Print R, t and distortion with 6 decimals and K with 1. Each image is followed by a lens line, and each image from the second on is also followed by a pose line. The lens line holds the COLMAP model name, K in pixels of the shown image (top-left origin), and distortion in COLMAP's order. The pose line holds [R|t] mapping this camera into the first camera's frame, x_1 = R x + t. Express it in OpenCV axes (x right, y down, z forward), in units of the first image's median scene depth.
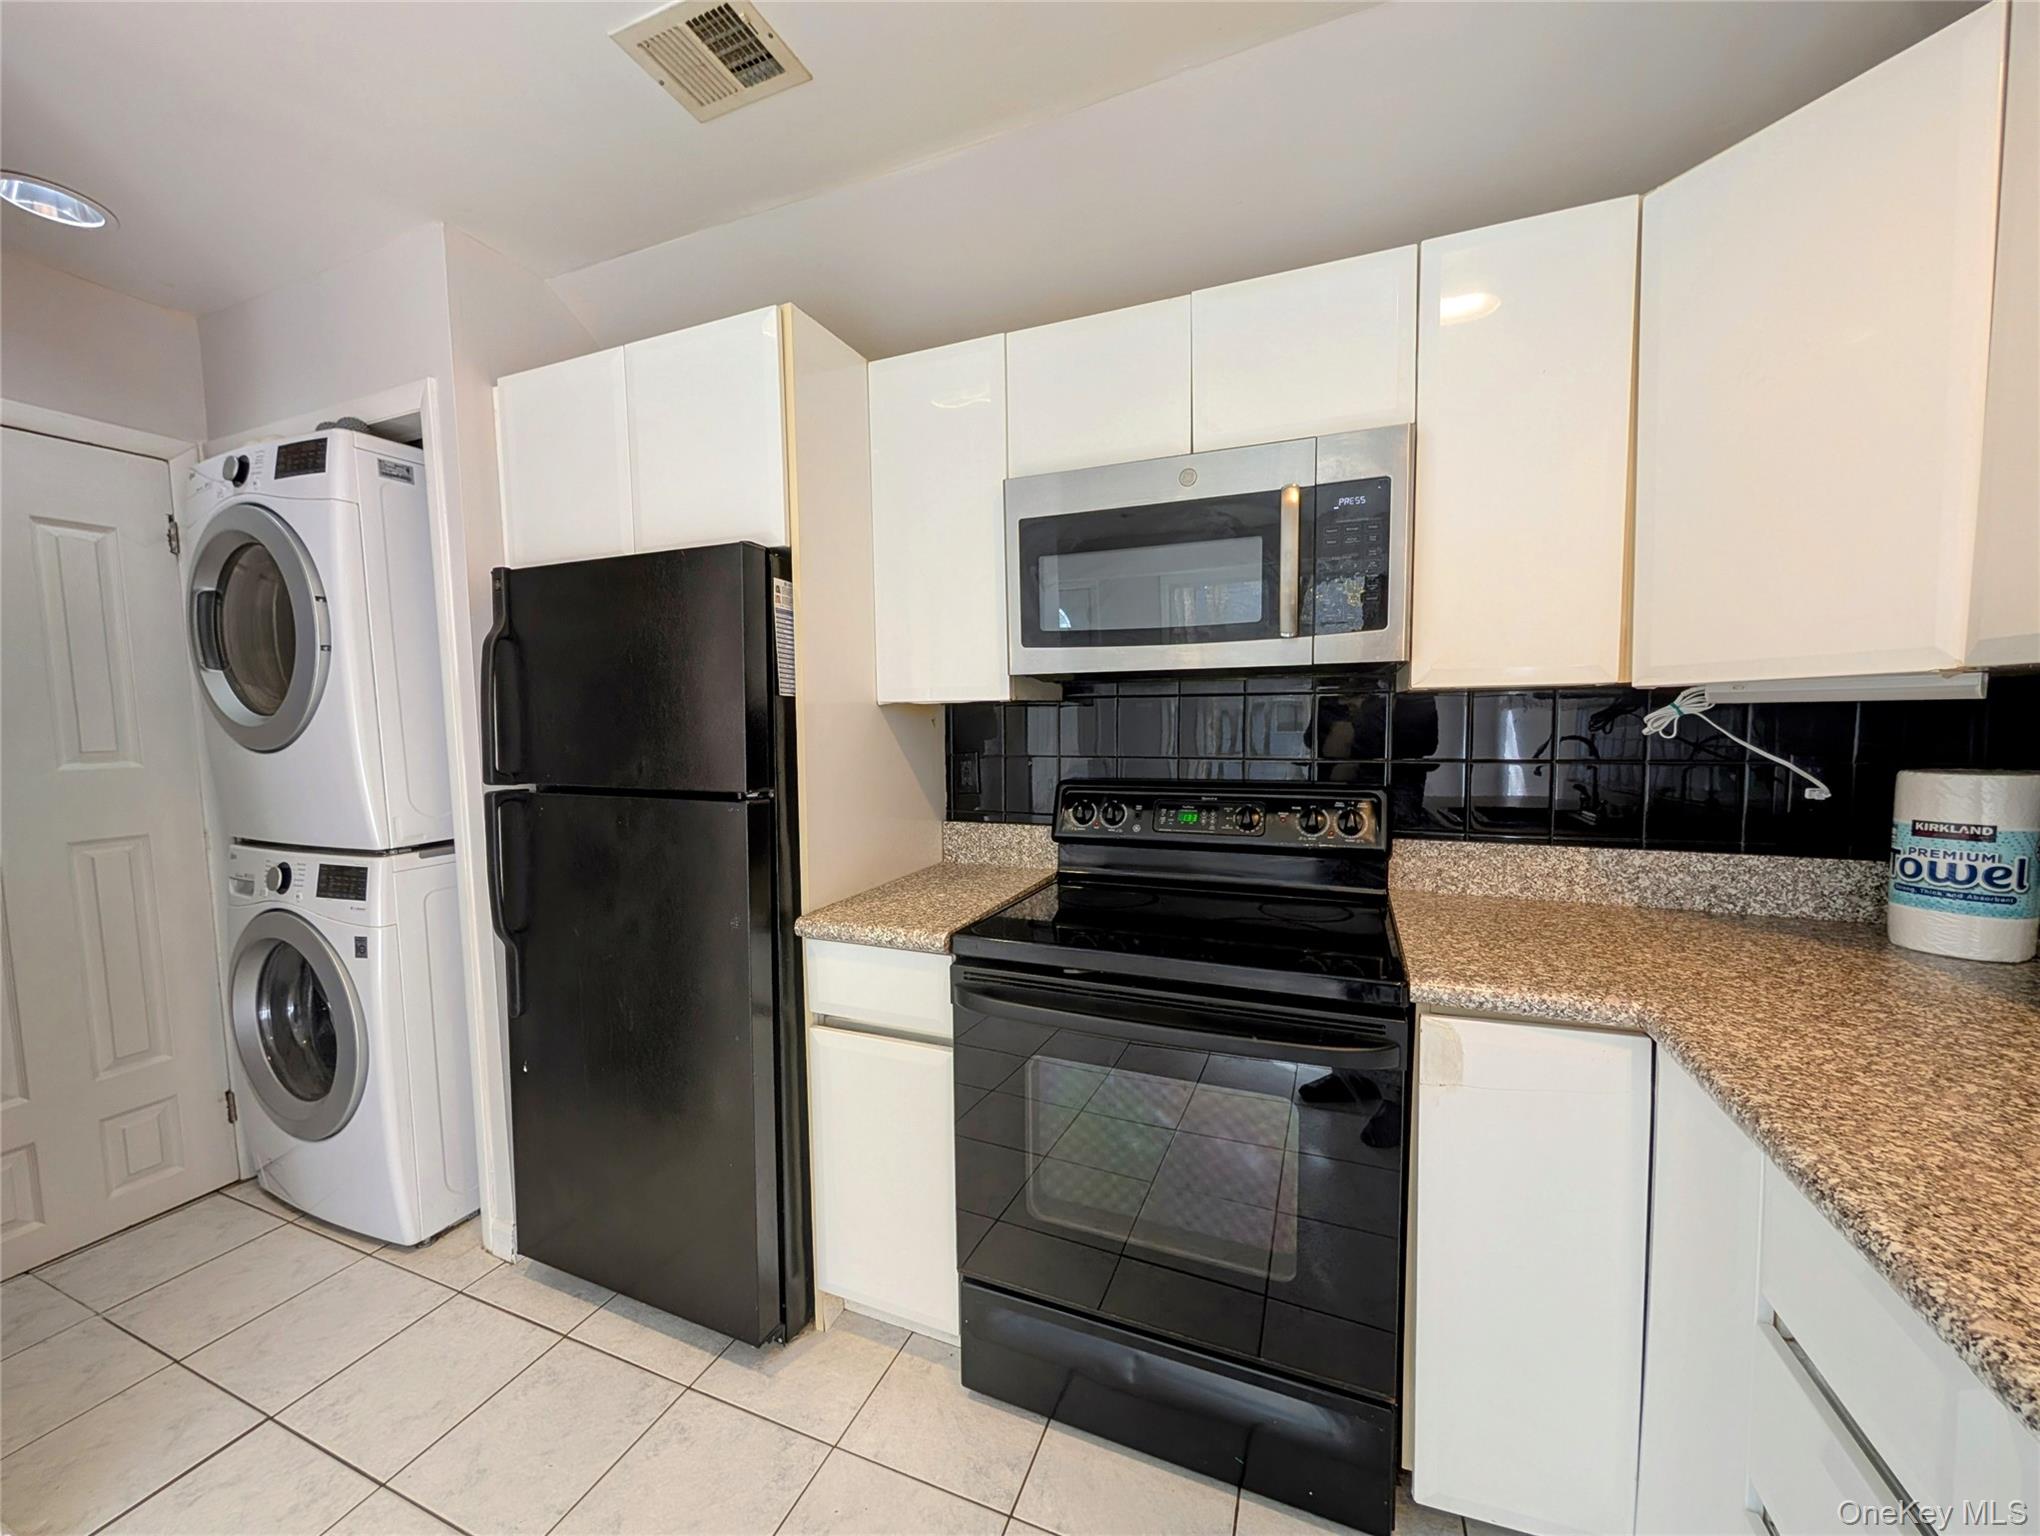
lens RADIAL K [[767.0, 0, 1011.7], [0, 767.0, 776.2], [0, 0, 1]] dist [-0.001807, 0.000574]
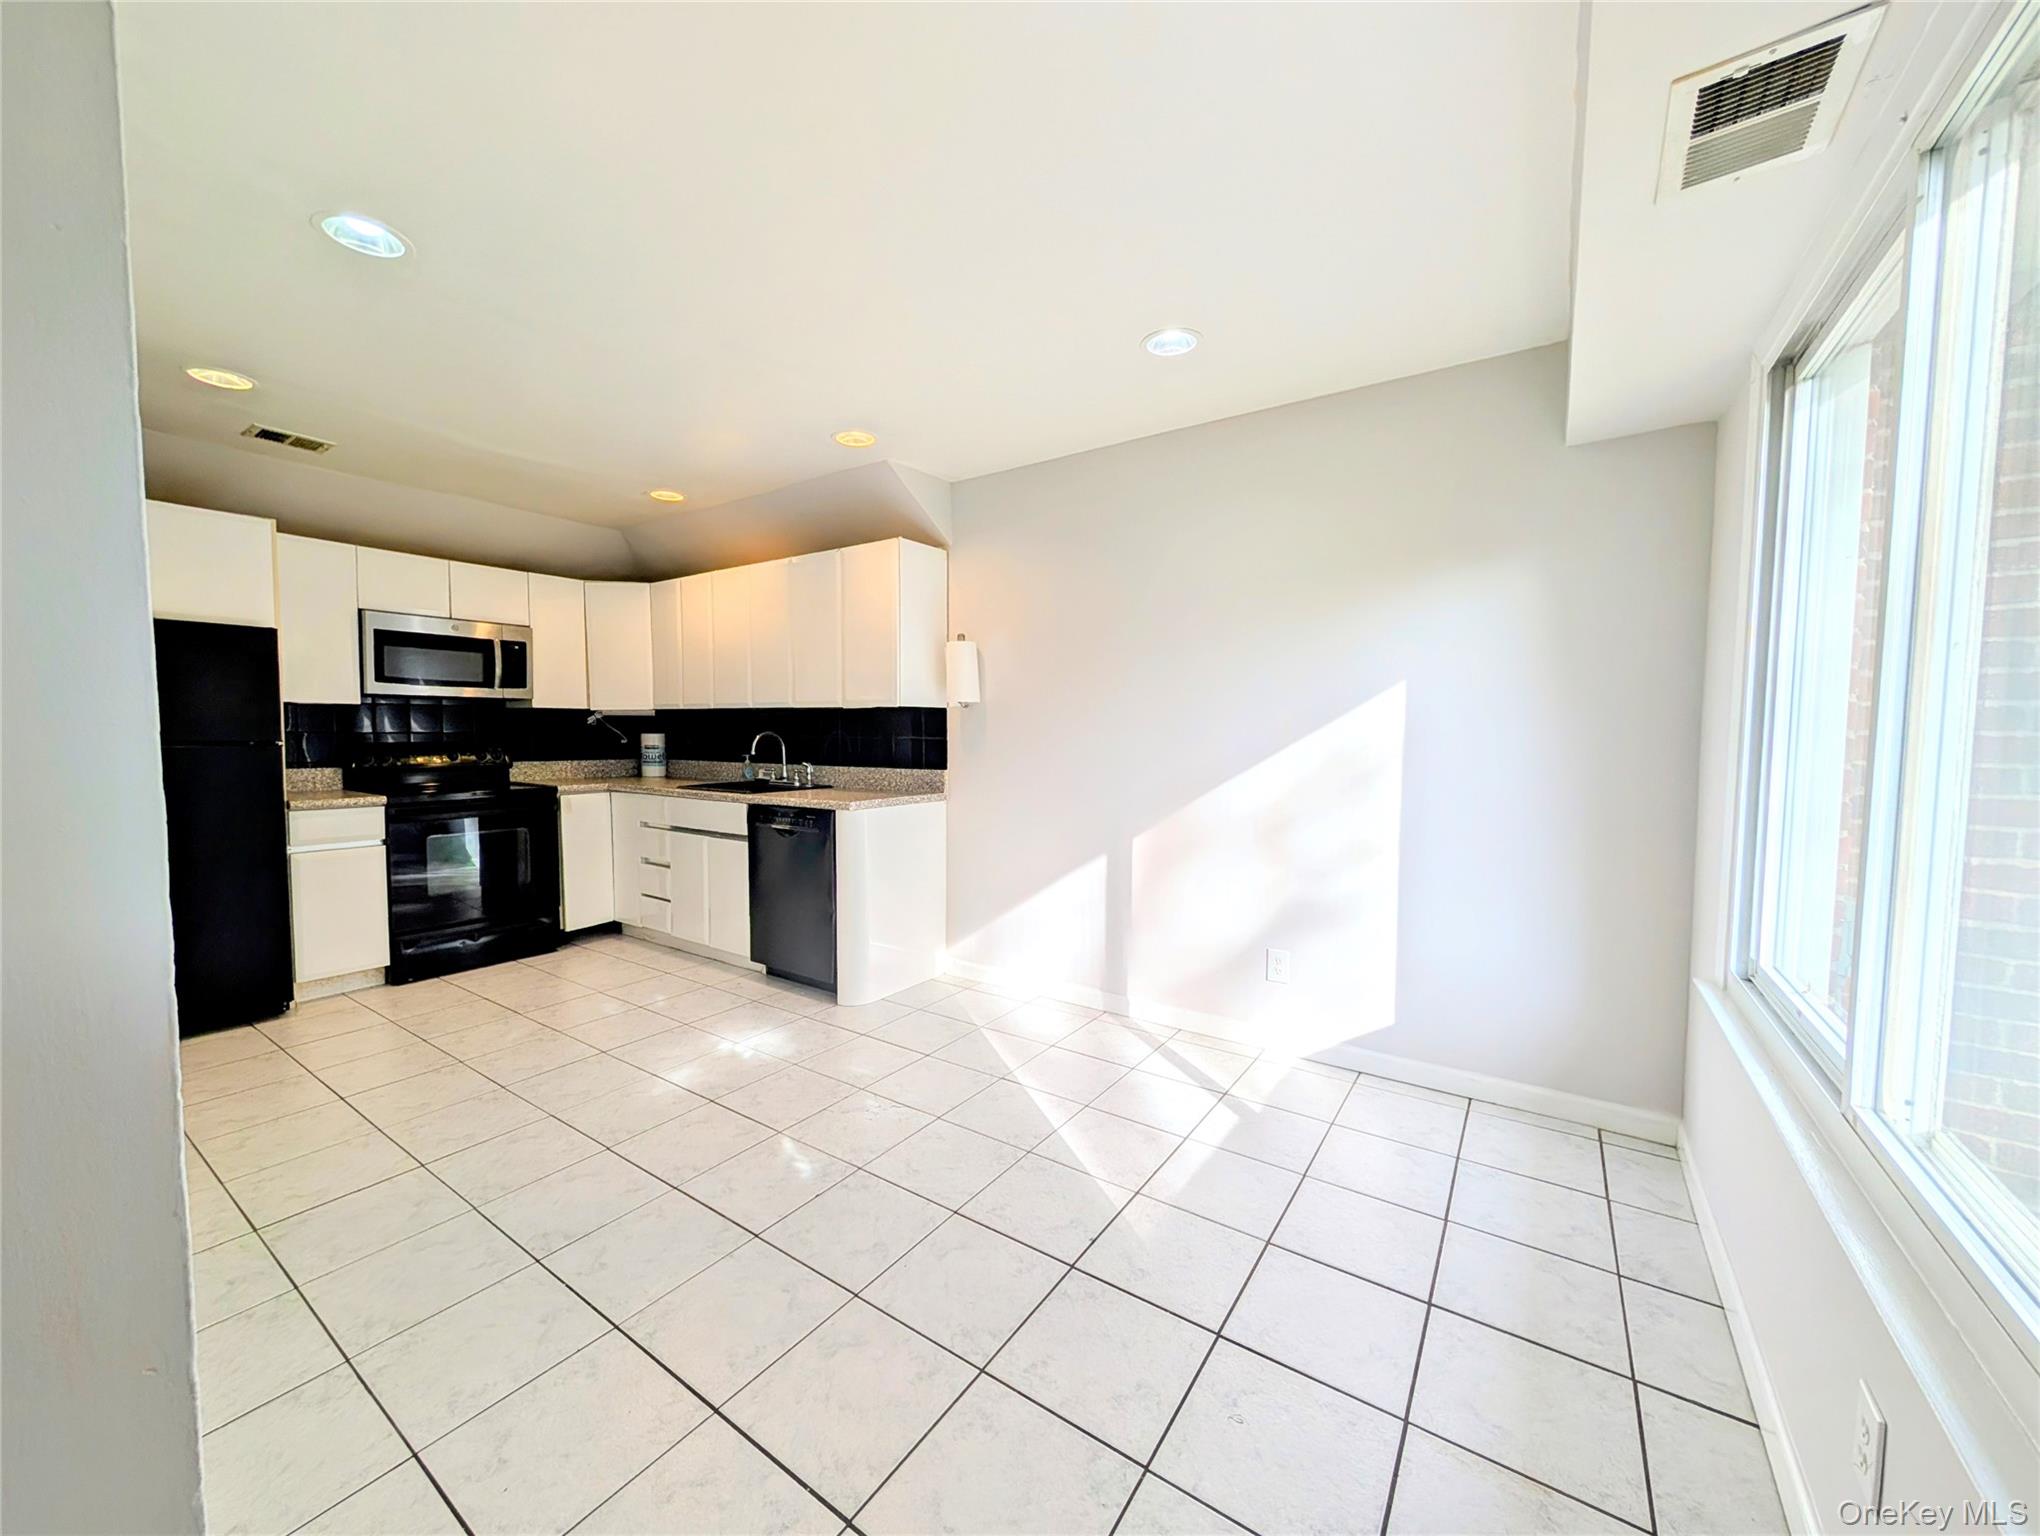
lens RADIAL K [[767.0, 0, 1011.7], [0, 767.0, 776.2], [0, 0, 1]] dist [-0.001807, 0.000574]
pose [[0.208940, -0.044225, 0.976928, -1.932217], [0.066292, 0.997320, 0.030970, 0.179311], [-0.975679, 0.058292, 0.211312, -1.410409]]
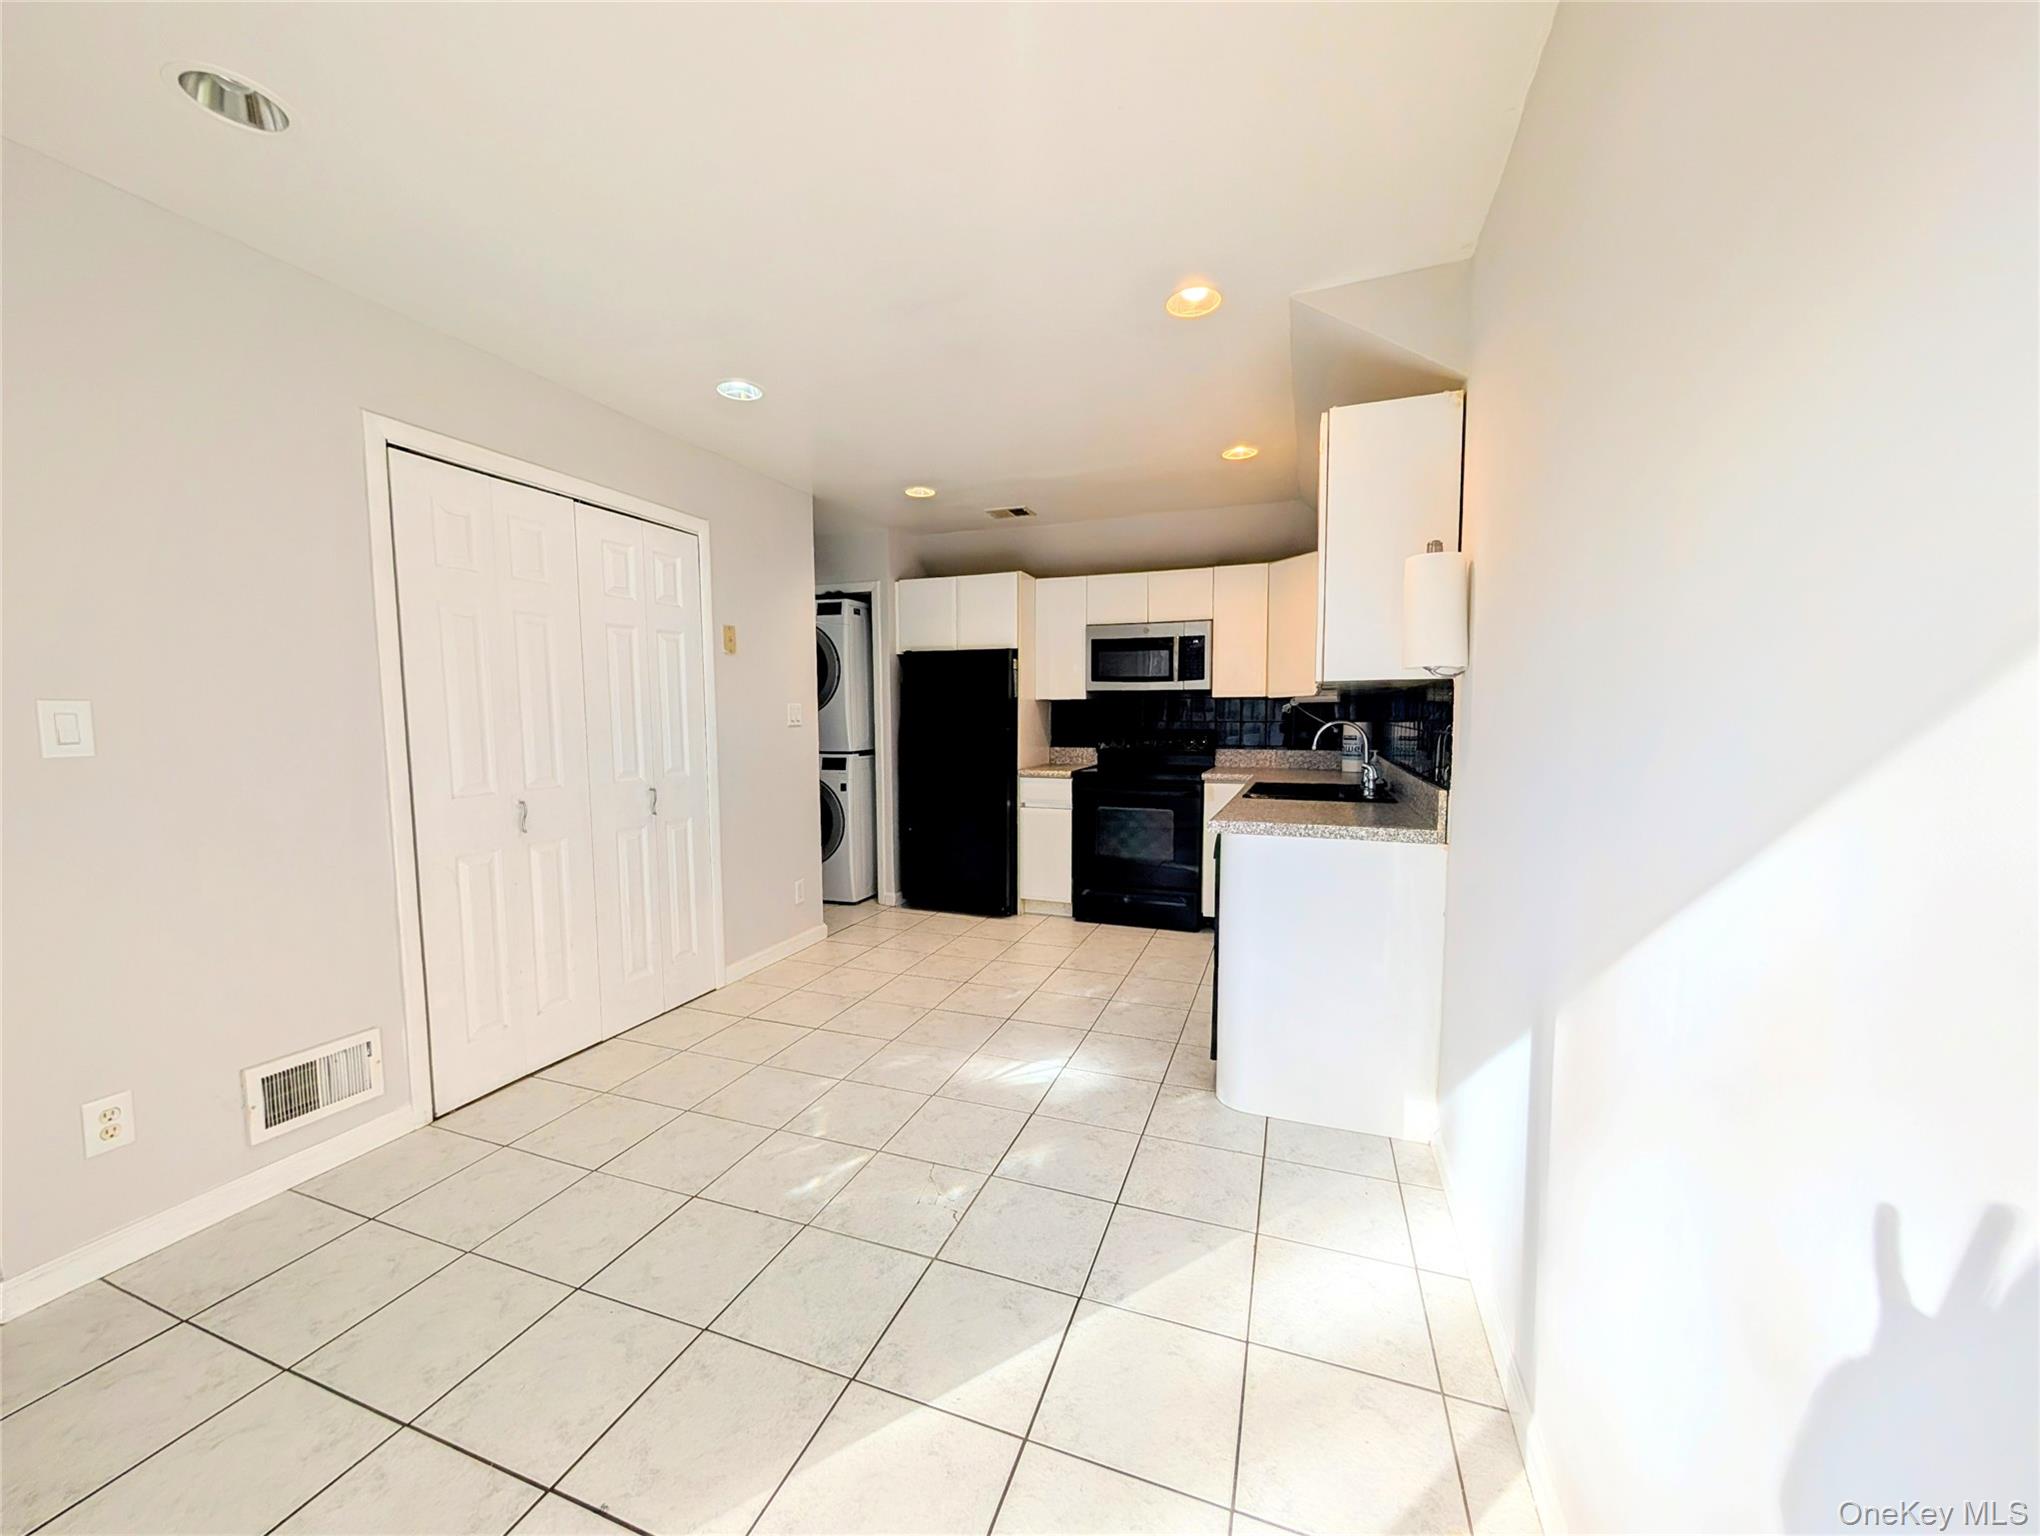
lens RADIAL K [[770.5, 0, 1021.5], [0, 770.5, 777.0], [0, 0, 1]] dist [-0.002297, 0.000298]
pose [[0.998790, 0.008180, 0.048501, -0.409540], [-0.008374, 0.999958, 0.003793, 0.197978], [-0.048468, -0.004194, 0.998816, -2.028504]]
